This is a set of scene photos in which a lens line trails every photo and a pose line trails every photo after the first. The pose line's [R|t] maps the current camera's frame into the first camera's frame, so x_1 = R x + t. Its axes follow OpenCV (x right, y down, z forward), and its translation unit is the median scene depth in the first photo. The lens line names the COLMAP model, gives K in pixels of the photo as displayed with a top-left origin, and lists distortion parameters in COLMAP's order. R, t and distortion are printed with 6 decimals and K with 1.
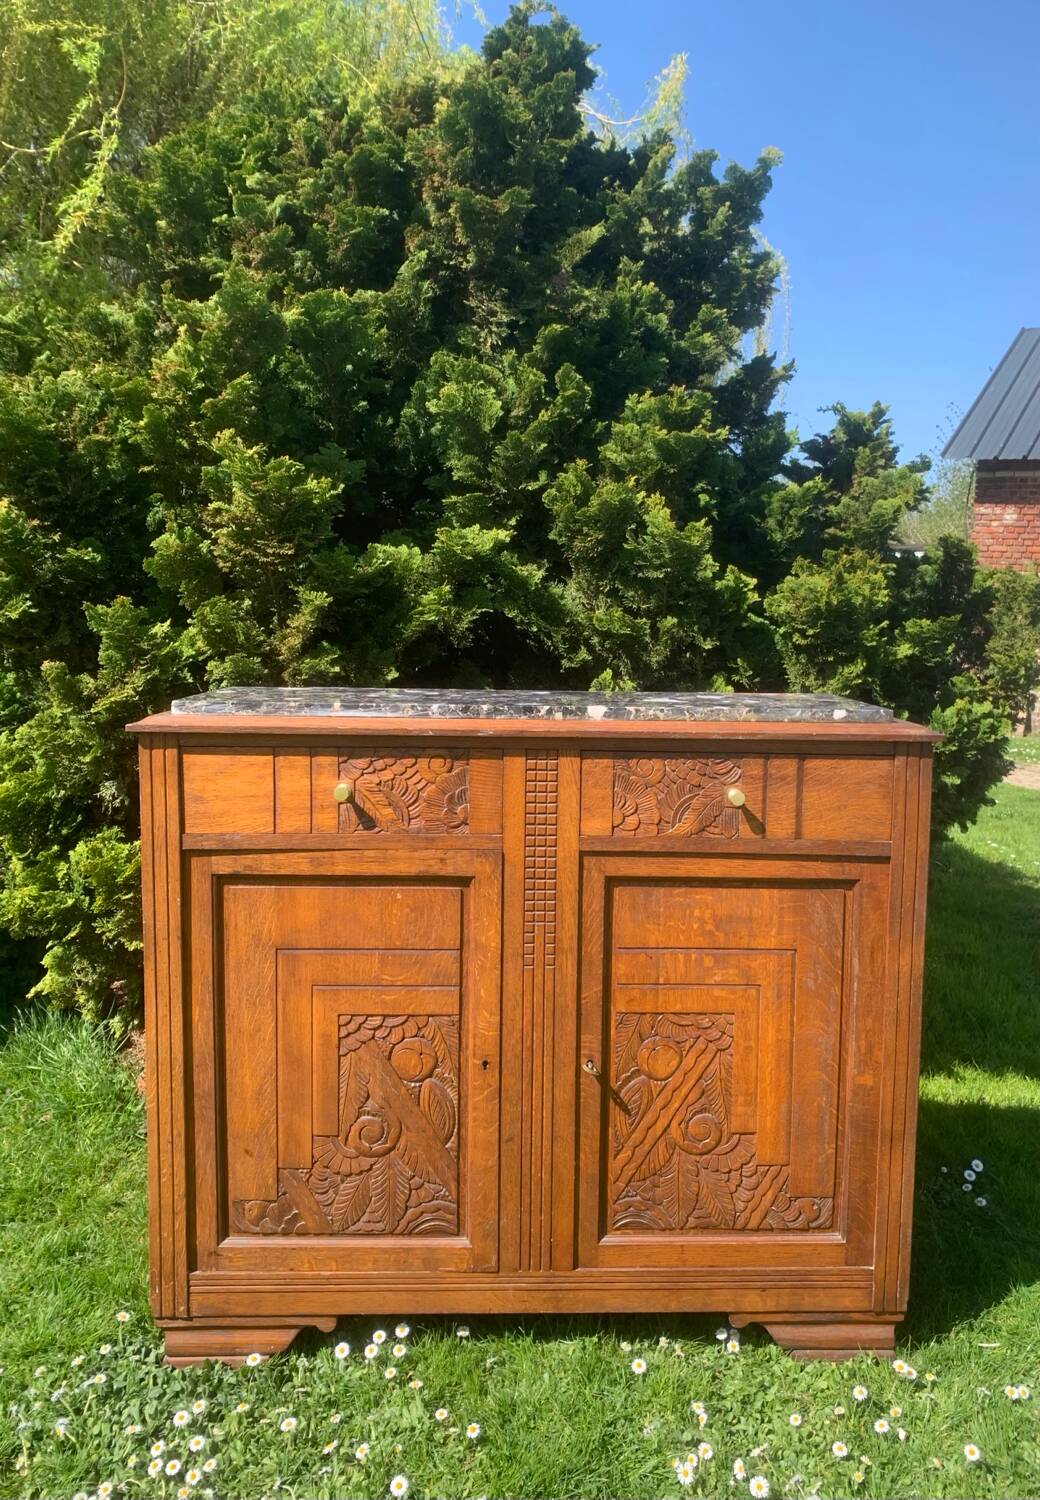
lens RADIAL K [[1183.8, 0, 566.3], [0, 1183.8, 736.0], [0, 0, 1]] dist [0.039047, -0.046719]
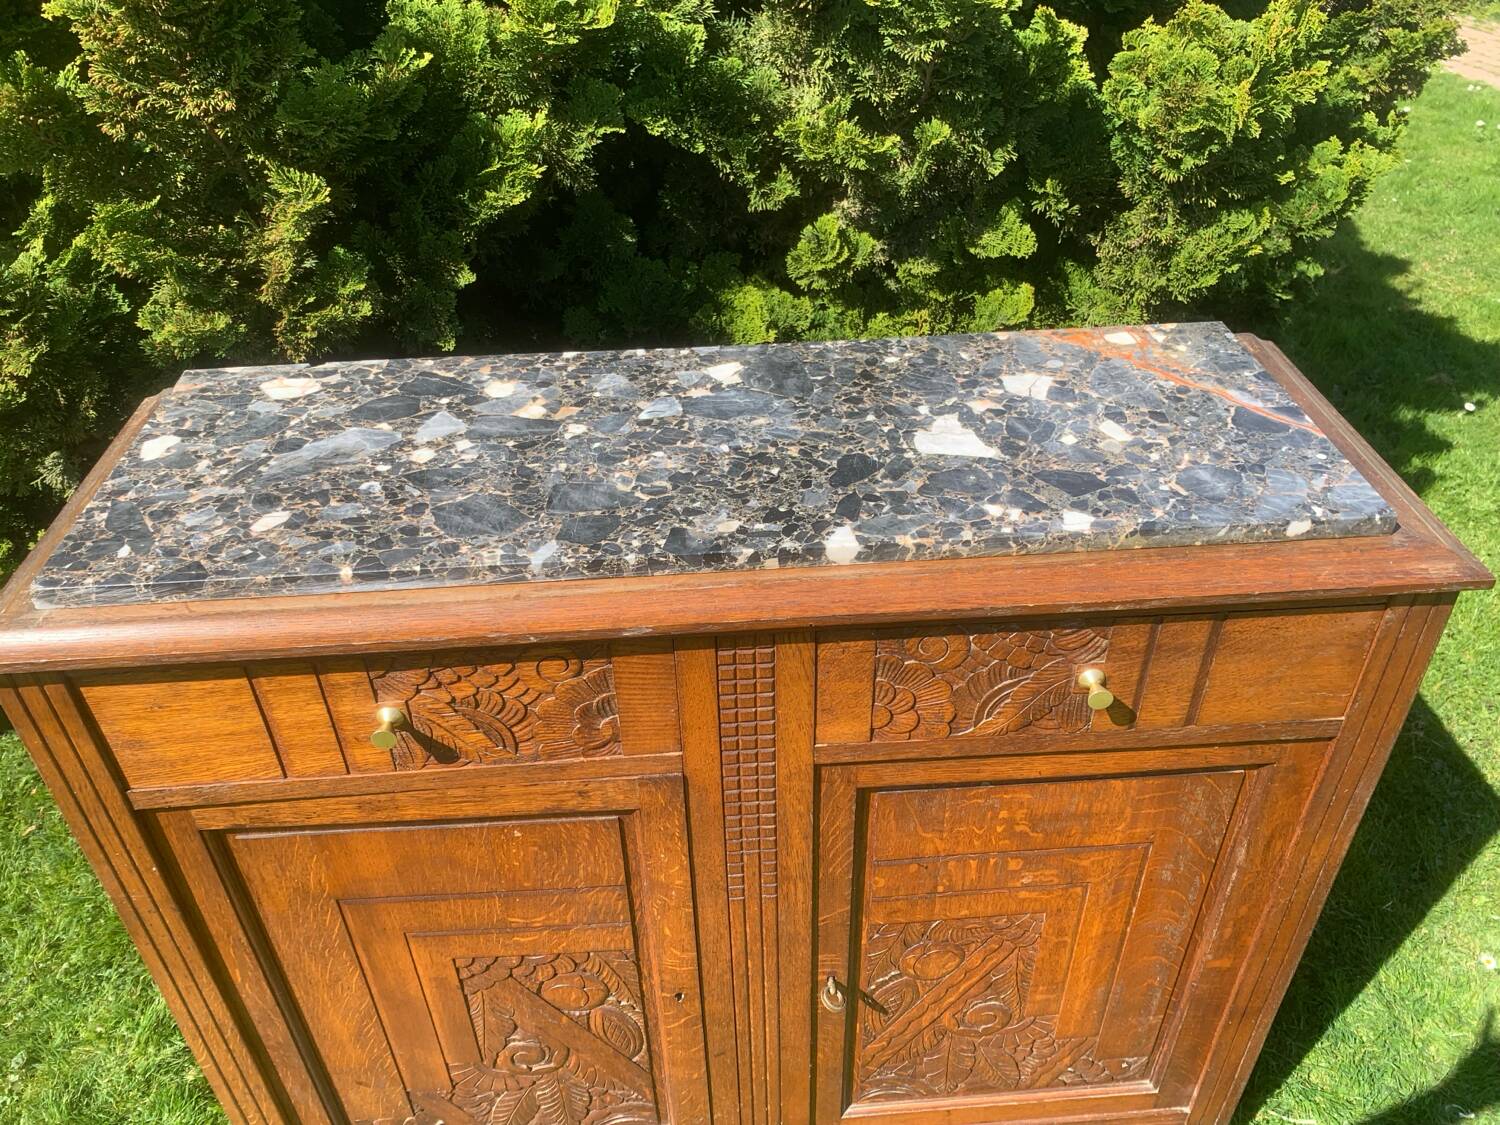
lens RADIAL K [[1151.4, 0, 753.2], [0, 1151.4, 551.3], [0, 0, 1]] dist [0.047326, -0.062879]
pose [[0.998952, -0.045602, 0.003856, -0.016492], [0.037377, 0.861583, 0.506238, -0.278560], [-0.026408, -0.505564, 0.862385, 0.546092]]
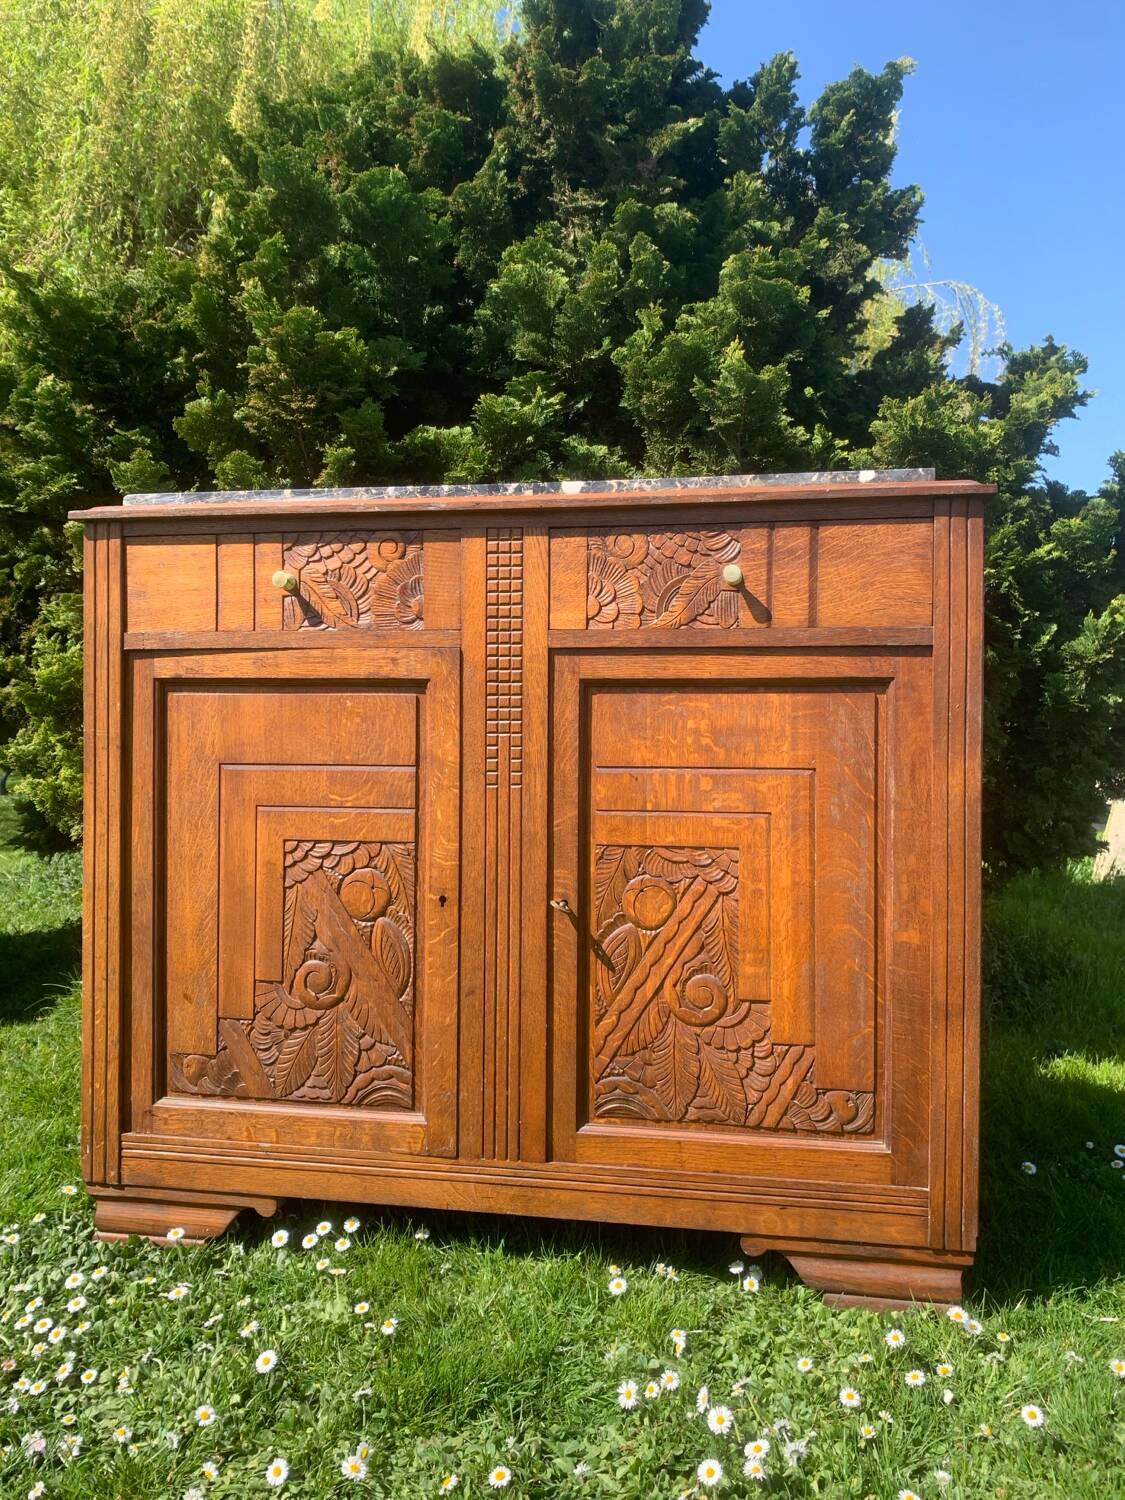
lens RADIAL K [[1151.4, 0, 578.3], [0, 1151.4, 746.0], [0, 0, 1]] dist [0.047326, -0.062879]
pose [[0.978214, -0.007254, -0.207473, 0.198355], [-0.012573, 0.995485, -0.094086, 0.240007], [0.207219, 0.094645, 0.973706, 0.200522]]
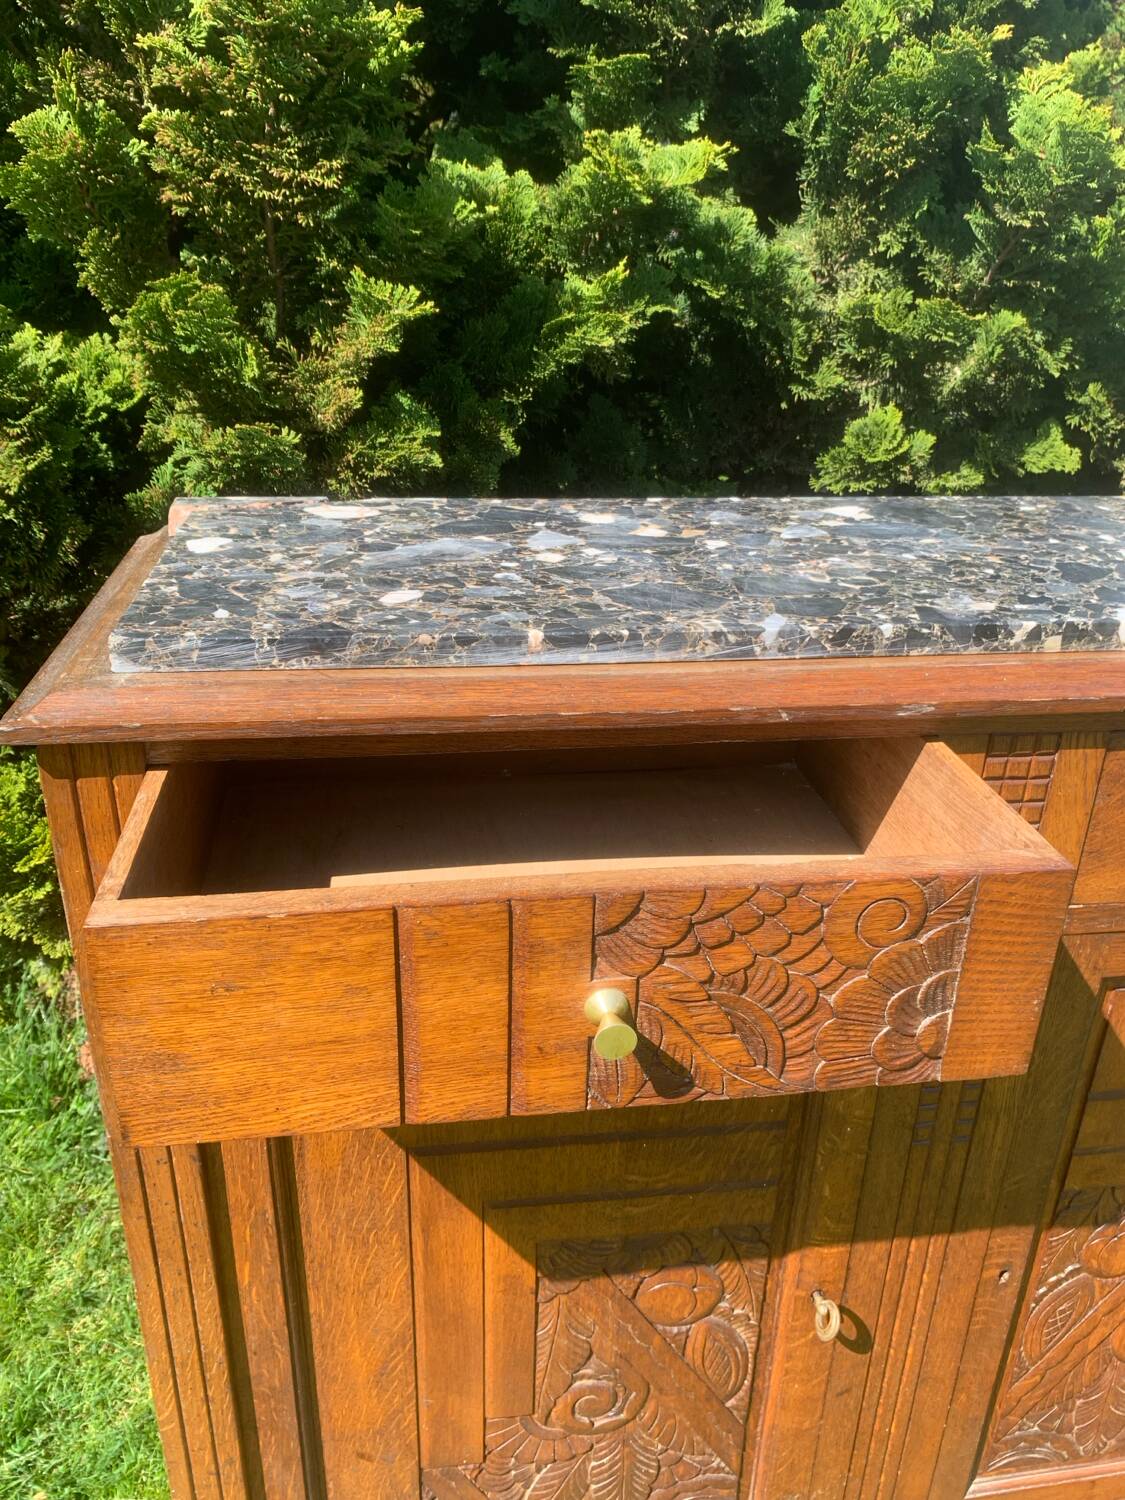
lens RADIAL K [[1151.4, 0, 581.1], [0, 1151.4, 765.3], [0, 0, 1]] dist [0.047326, -0.062879]
pose [[0.993364, -0.034802, 0.109620, -0.216603], [-0.003604, 0.943233, 0.332112, -0.110834], [-0.114955, -0.330303, 0.936849, 0.605126]]
